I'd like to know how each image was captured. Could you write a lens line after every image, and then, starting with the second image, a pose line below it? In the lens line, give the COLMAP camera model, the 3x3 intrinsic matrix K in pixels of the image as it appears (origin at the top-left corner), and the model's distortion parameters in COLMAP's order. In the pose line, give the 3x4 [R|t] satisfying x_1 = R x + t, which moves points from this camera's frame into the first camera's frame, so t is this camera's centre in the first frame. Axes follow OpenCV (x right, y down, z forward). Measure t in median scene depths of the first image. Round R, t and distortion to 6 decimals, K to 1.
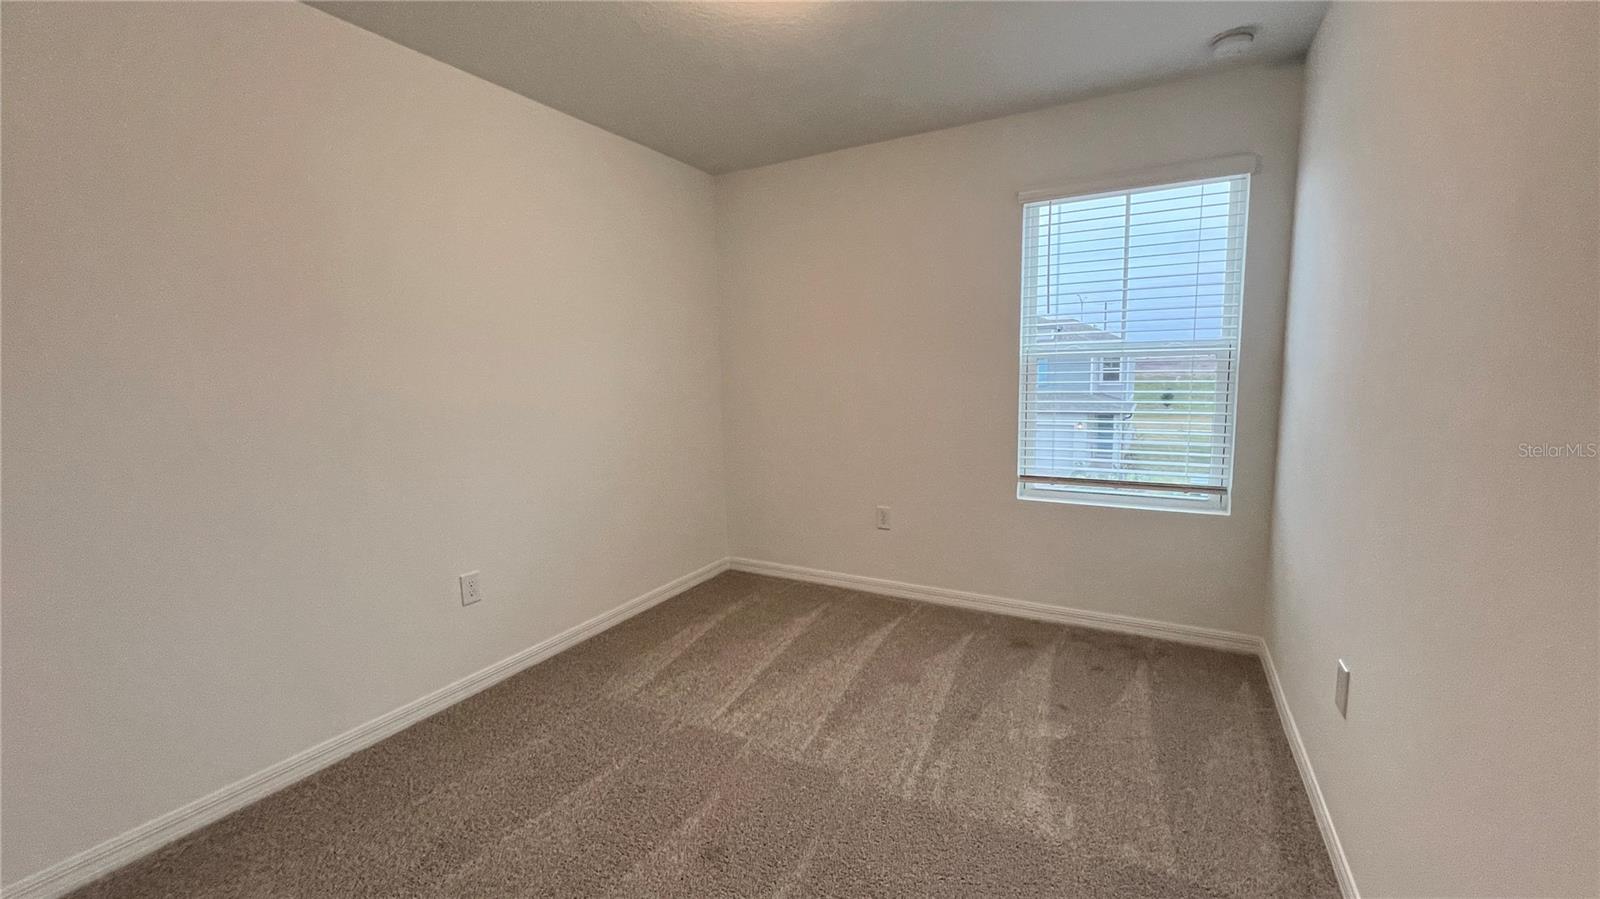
lens RADIAL K [[639.8, 0, 796.8], [0, 639.8, 448.0], [0, 0, 1]] dist [-0.000458, -0.000182]
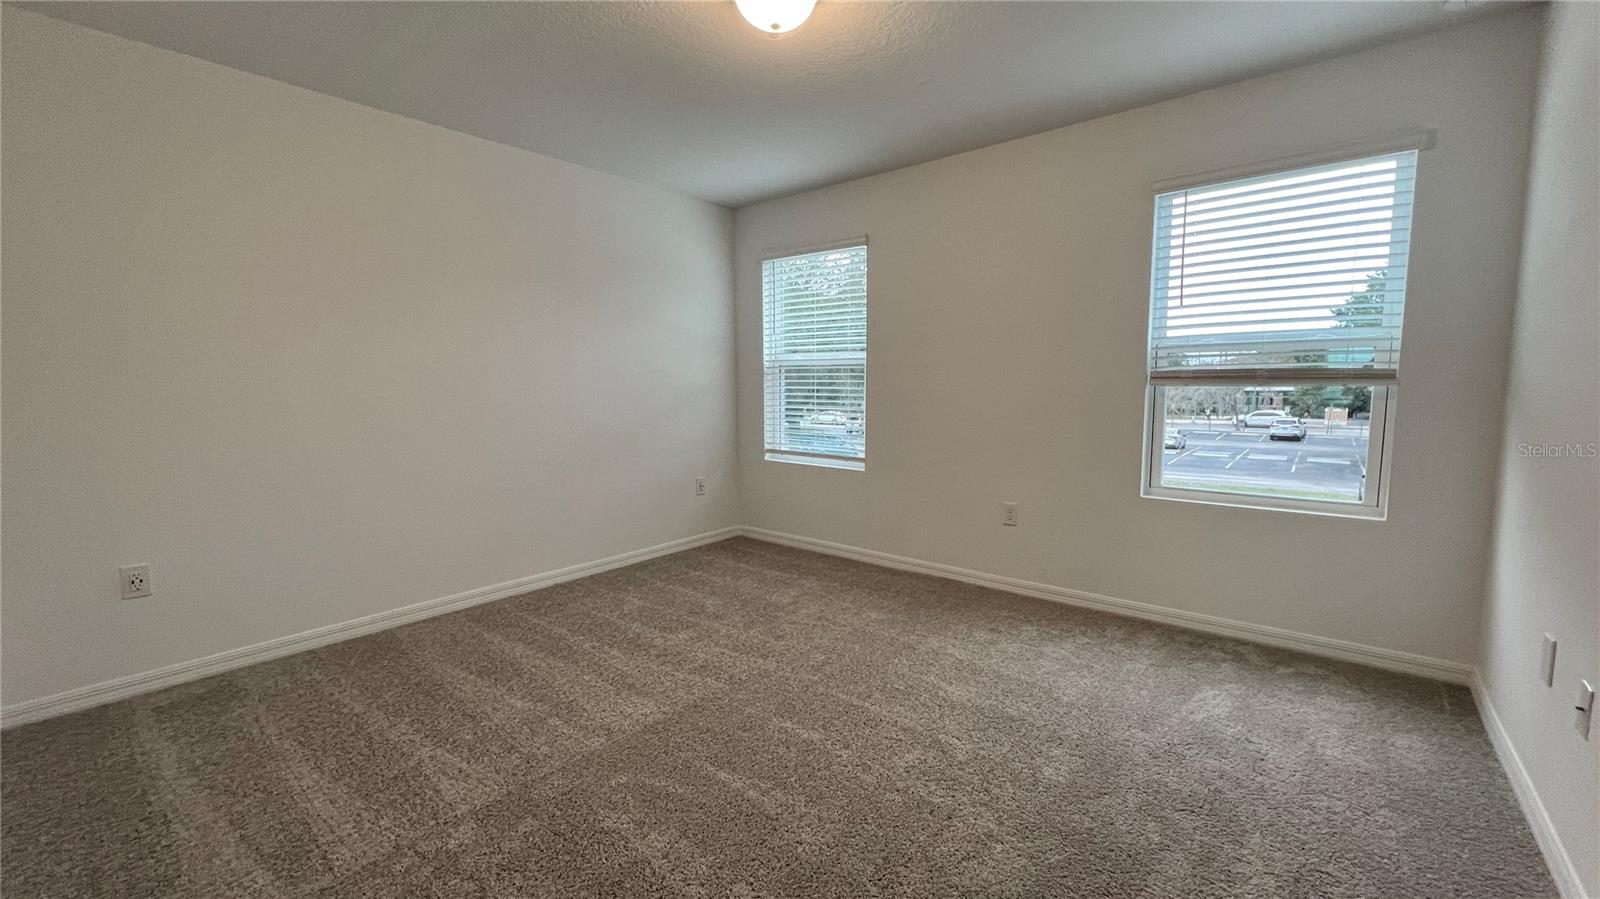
lens RADIAL K [[626.9, 0, 837.8], [0, 626.9, 451.4], [0, 0, 1]] dist [0.000016, 0.000022]
pose [[0.985714, 0.018126, -0.167449, 0.109127], [-0.015840, 0.999762, 0.014979, 0.003433], [0.167681, -0.012113, 0.985767, -0.055136]]
